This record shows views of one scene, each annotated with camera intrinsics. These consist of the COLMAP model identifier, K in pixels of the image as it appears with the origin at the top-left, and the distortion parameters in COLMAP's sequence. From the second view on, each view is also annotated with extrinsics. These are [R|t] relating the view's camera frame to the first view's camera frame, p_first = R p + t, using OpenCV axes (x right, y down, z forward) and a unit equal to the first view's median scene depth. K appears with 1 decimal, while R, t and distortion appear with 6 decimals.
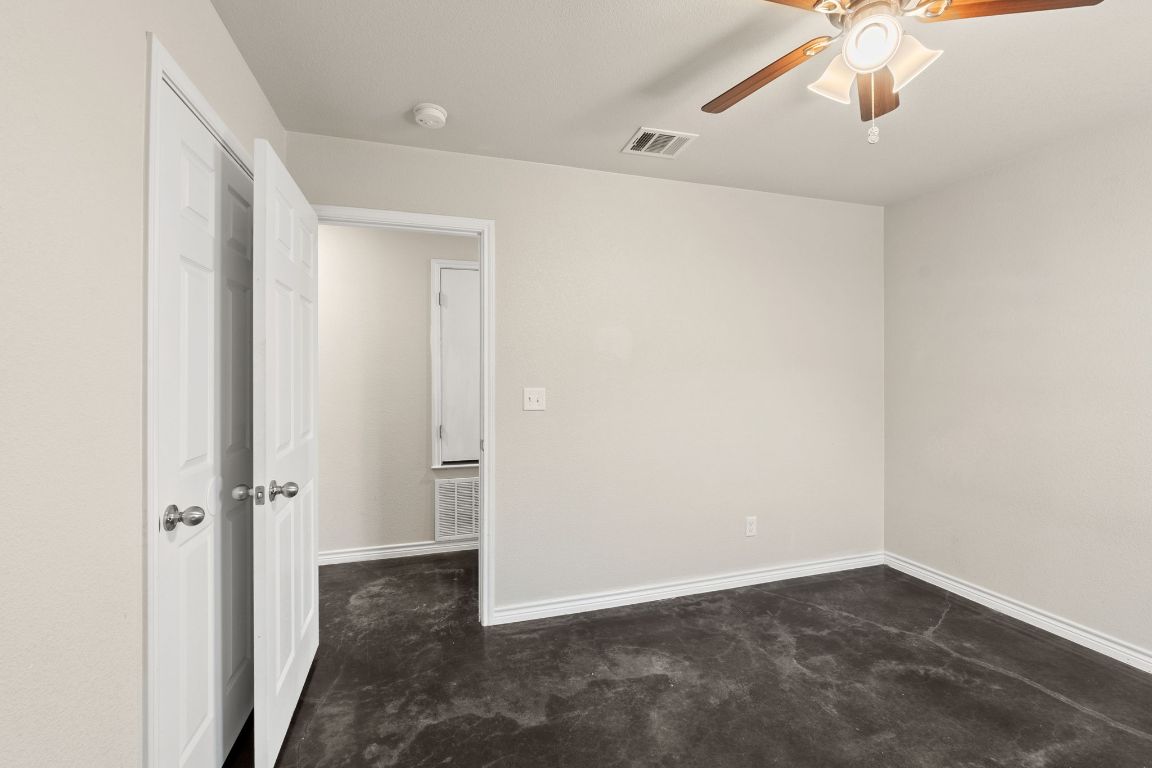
lens RADIAL K [[486.2, 0, 571.7], [0, 486.2, 370.9], [0, 0, 1]] dist [-0.005986, -0.000277]
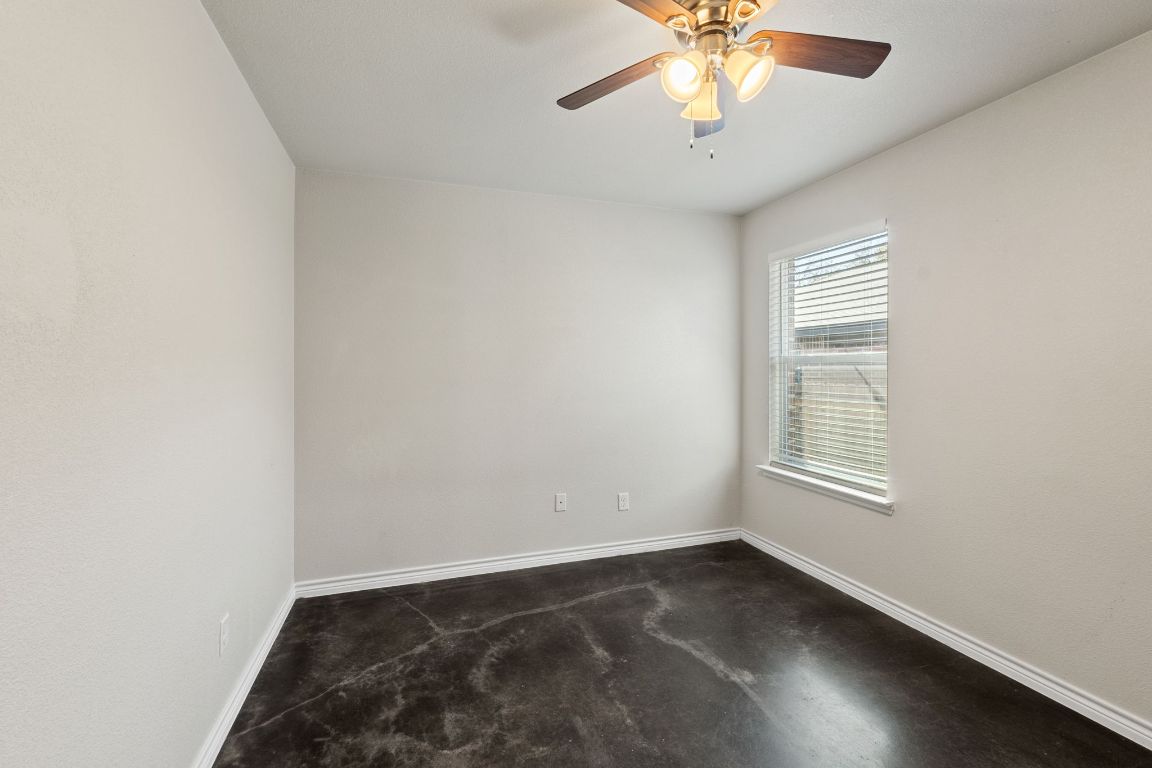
lens RADIAL K [[486.2, 0, 571.7], [0, 486.2, 370.9], [0, 0, 1]] dist [-0.005986, -0.000277]
pose [[-0.027917, -0.004644, 0.999599, -0.289365], [-0.004385, 0.999980, 0.004523, 0.003487], [-0.999601, -0.004257, -0.027936, 0.815479]]
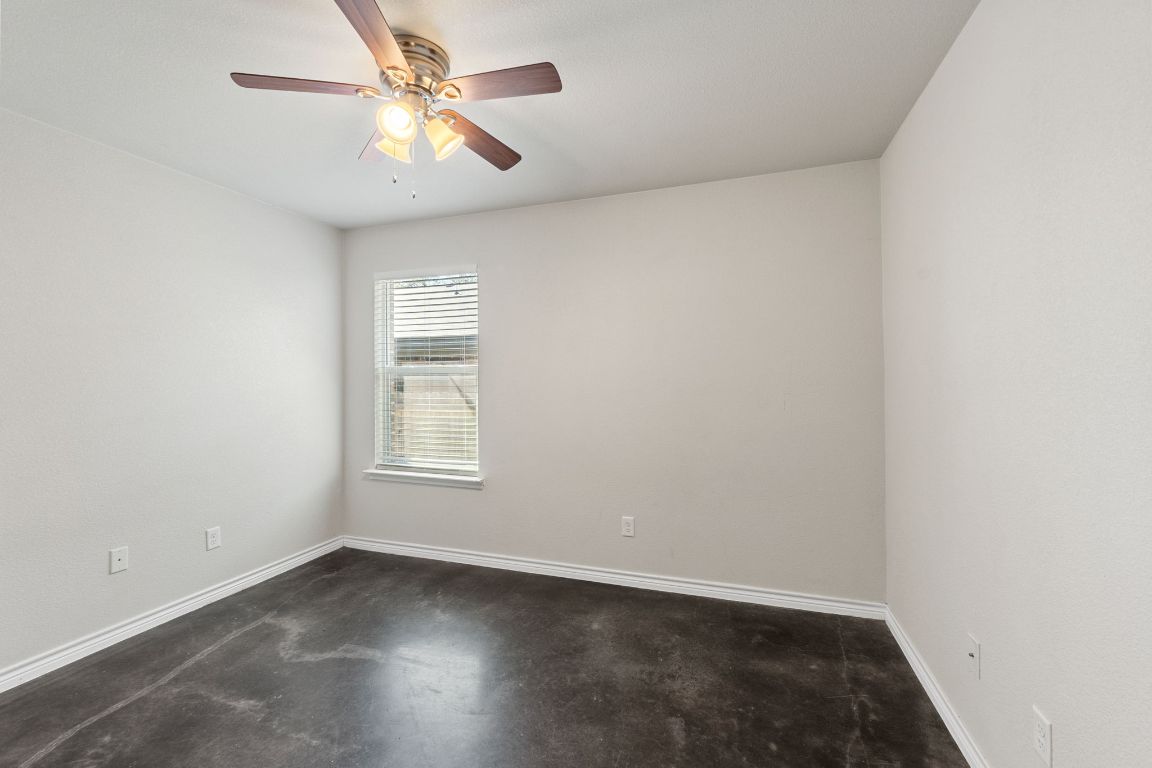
lens RADIAL K [[486.2, 0, 571.7], [0, 486.2, 370.9], [0, 0, 1]] dist [-0.005986, -0.000277]
pose [[-0.808922, 0.013729, 0.587756, -0.289408], [0.003255, 0.999817, -0.018874, 0.007365], [-0.587907, -0.013354, -0.808818, 1.088413]]
